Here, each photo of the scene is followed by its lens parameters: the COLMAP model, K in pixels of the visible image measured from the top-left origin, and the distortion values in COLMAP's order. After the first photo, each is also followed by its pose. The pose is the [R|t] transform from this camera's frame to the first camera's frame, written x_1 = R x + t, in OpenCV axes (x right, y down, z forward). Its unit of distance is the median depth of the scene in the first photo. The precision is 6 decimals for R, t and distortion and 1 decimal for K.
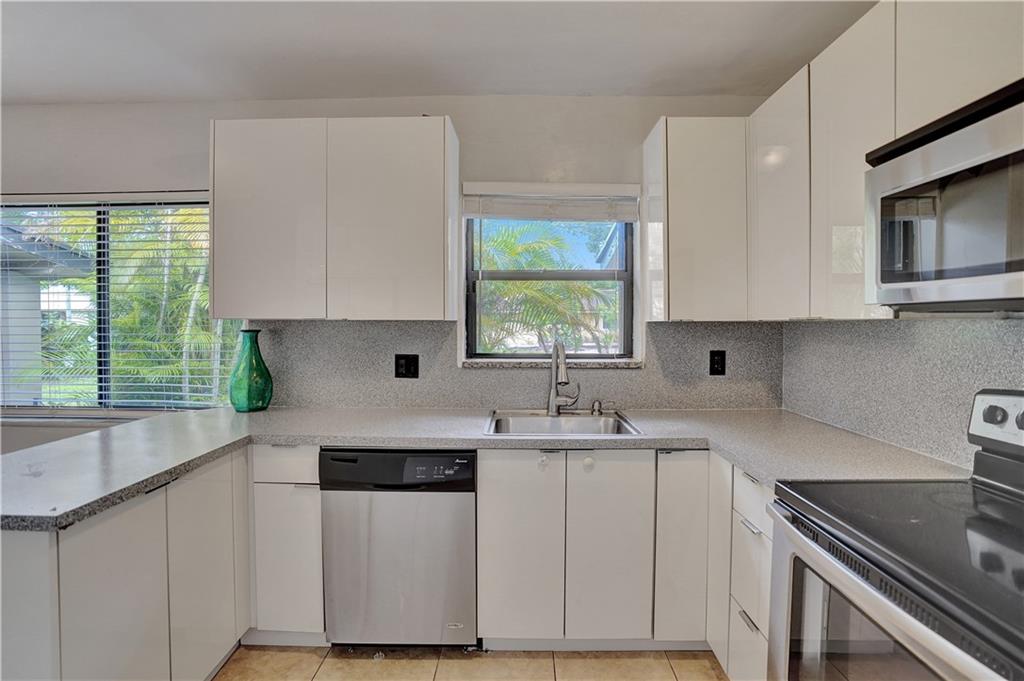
lens RADIAL K [[477.6, 0, 505.9], [0, 477.6, 345.2], [0, 0, 1]] dist [-0.071758, 0.026240]
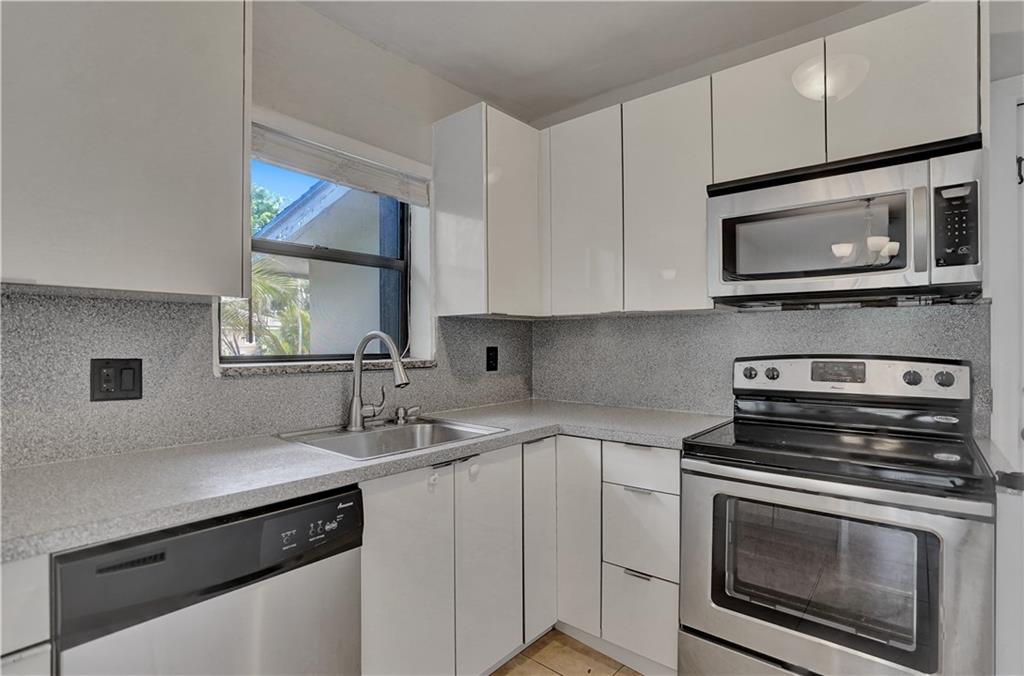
lens RADIAL K [[496.8, 0, 515.3], [0, 496.8, 343.0], [0, 0, 1]] dist [-0.074613, 0.034735]
pose [[0.633846, -0.002769, 0.773454, -0.405249], [0.035160, 0.999063, -0.025237, 0.037150], [-0.772660, 0.043191, 0.633349, 0.320066]]
